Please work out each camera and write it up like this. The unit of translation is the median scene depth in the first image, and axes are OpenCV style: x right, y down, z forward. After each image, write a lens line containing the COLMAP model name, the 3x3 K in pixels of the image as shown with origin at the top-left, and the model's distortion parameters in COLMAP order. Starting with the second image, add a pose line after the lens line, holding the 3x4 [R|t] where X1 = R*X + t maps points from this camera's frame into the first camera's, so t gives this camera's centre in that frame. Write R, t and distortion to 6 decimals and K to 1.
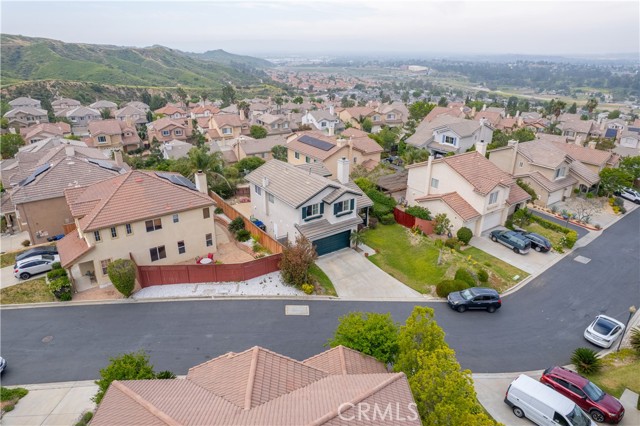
lens RADIAL K [[410.3, 0, 321.6], [0, 410.3, 213.8], [0, 0, 1]] dist [-0.072901, 0.068349]
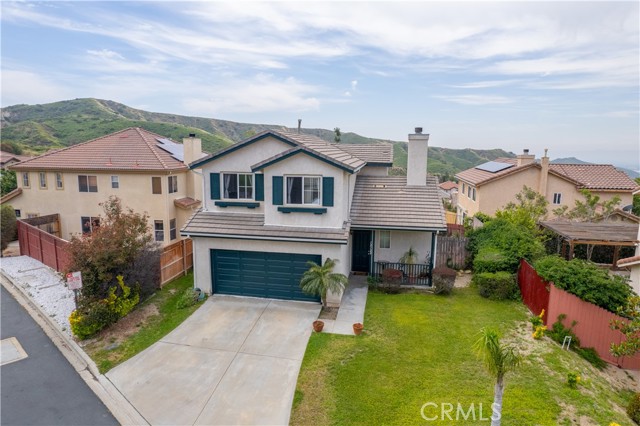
lens RADIAL K [[410.3, 0, 321.6], [0, 410.3, 213.8], [0, 0, 1]] dist [-0.072901, 0.068349]
pose [[0.704828, 0.108933, -0.700965, 0.331494], [-0.279319, 0.950932, -0.133078, 0.049630], [0.652073, 0.289590, 0.700670, 0.675073]]
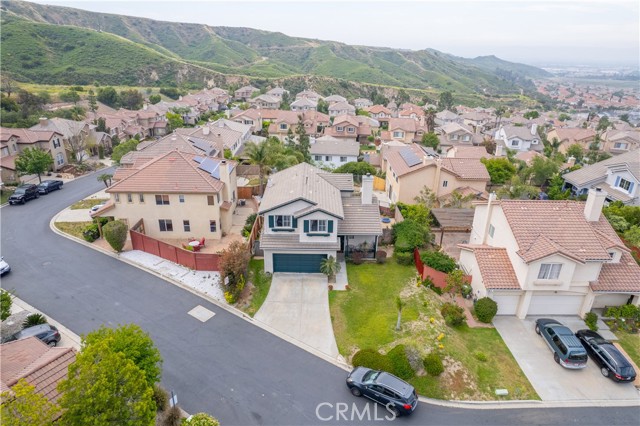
lens RADIAL K [[410.3, 0, 321.6], [0, 410.3, 213.8], [0, 0, 1]] dist [-0.072901, 0.068349]
pose [[0.818152, 0.227504, -0.528081, 0.478242], [-0.232800, 0.970819, 0.057565, -0.088515], [0.525767, 0.075841, 0.847241, 0.238133]]
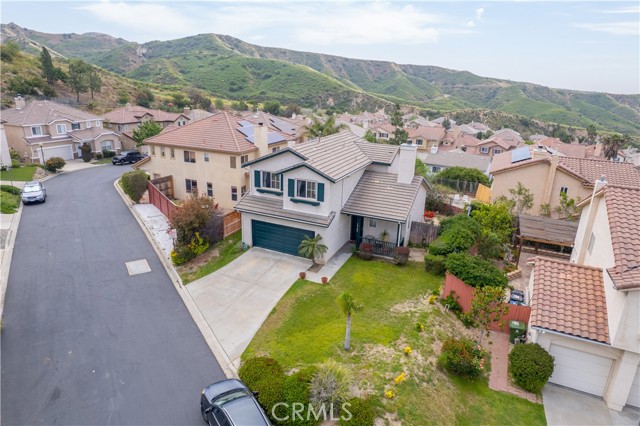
lens RADIAL K [[410.3, 0, 321.6], [0, 410.3, 213.8], [0, 0, 1]] dist [-0.072901, 0.068349]
pose [[0.497382, 0.275430, -0.822648, 0.558531], [-0.362464, 0.927506, 0.091388, -0.046615], [0.788182, 0.252726, 0.561158, 0.618286]]
